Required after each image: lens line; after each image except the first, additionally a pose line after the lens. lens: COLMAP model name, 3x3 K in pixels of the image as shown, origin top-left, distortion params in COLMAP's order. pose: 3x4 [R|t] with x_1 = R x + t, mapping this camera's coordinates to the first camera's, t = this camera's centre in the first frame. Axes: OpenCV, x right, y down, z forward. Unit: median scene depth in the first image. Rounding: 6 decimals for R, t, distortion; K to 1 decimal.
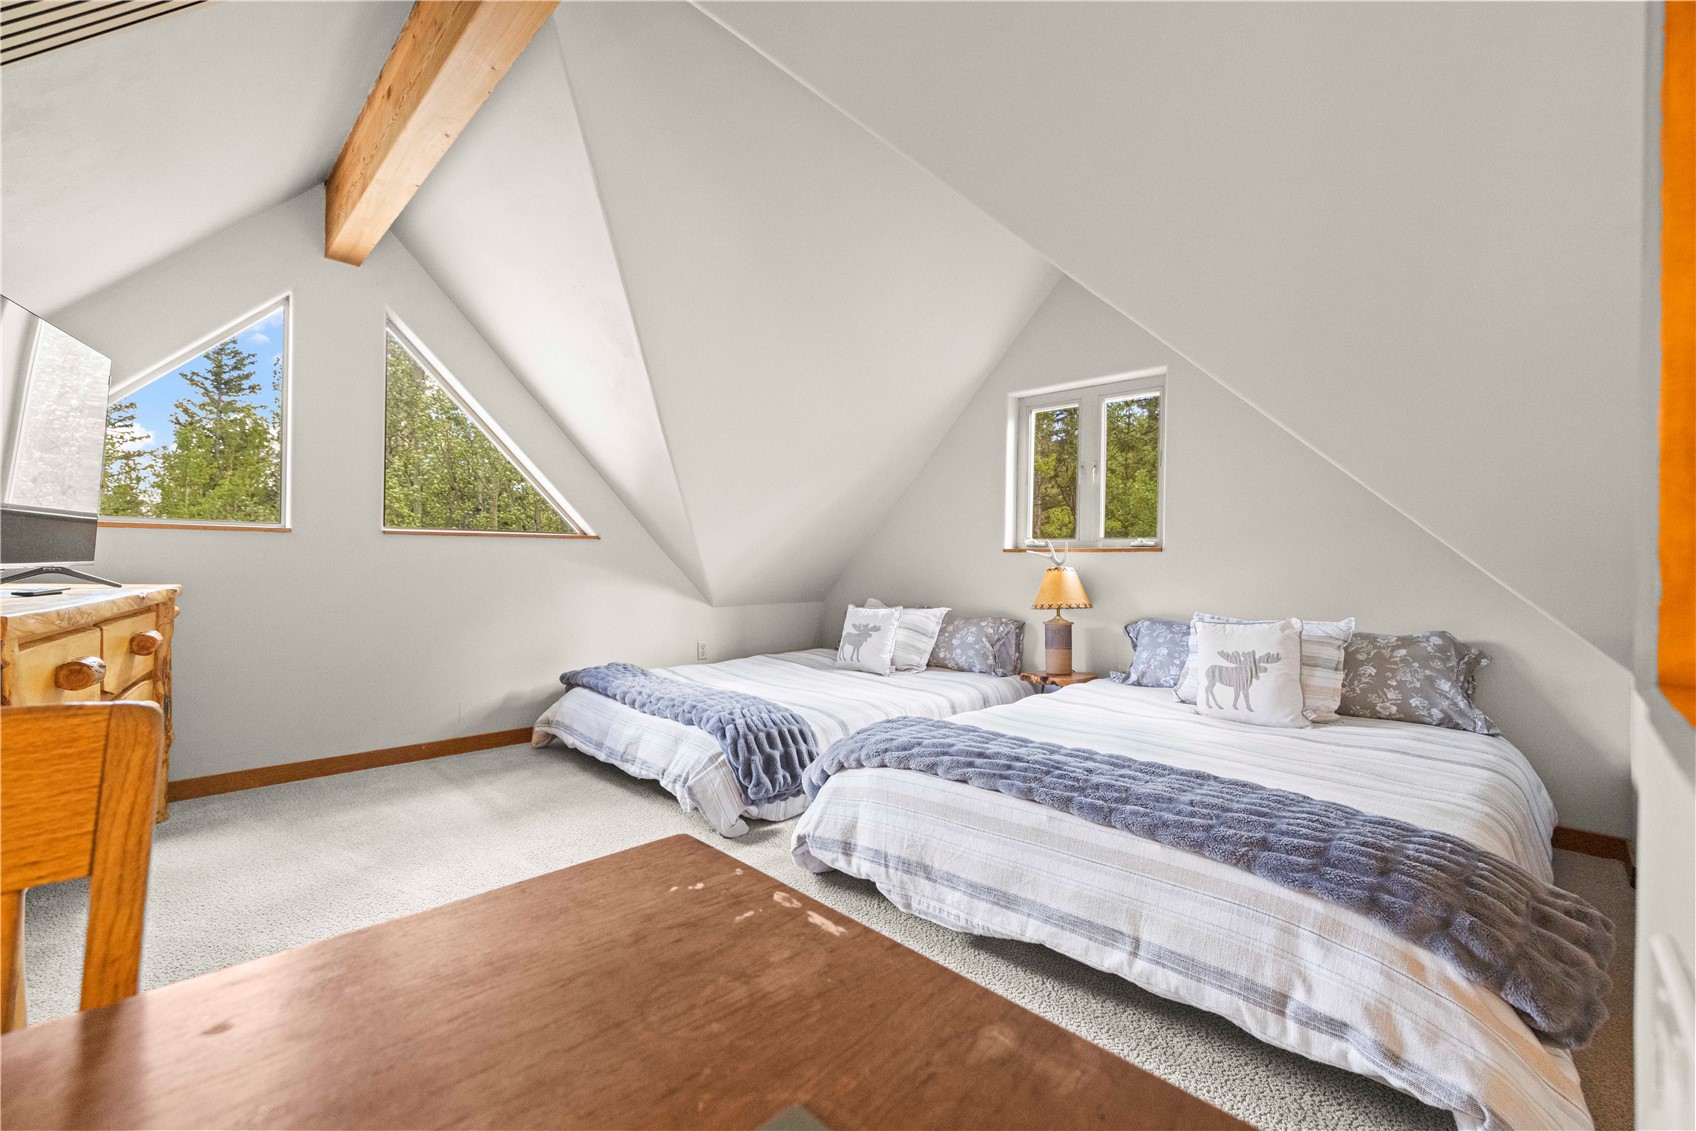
lens RADIAL K [[718.4, 0, 850.6], [0, 718.4, 560.6], [0, 0, 1]] dist [-0.000508, -0.000241]
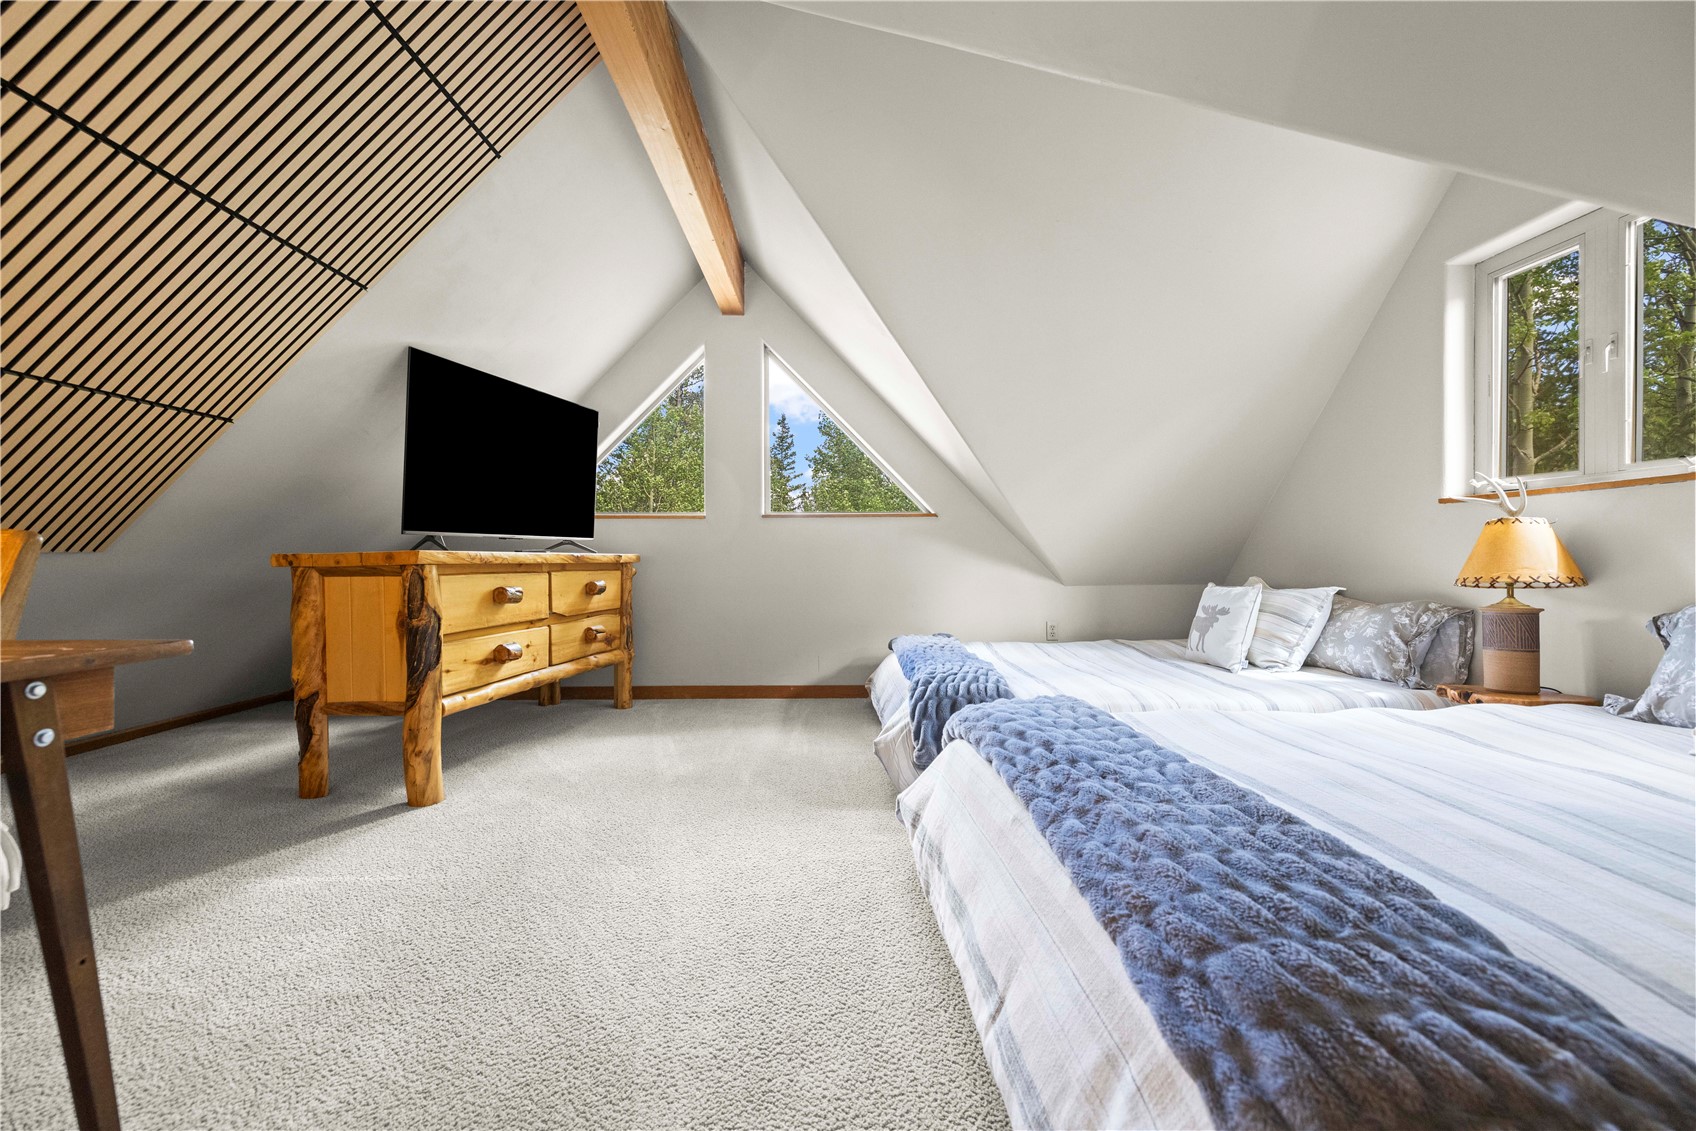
lens RADIAL K [[718.4, 0, 850.6], [0, 718.4, 560.6], [0, 0, 1]] dist [-0.000508, -0.000241]
pose [[0.716604, -0.012507, -0.697368, 0.293722], [0.009357, 0.999922, -0.008318, 0.042325], [0.697417, -0.000565, 0.716665, 0.154299]]
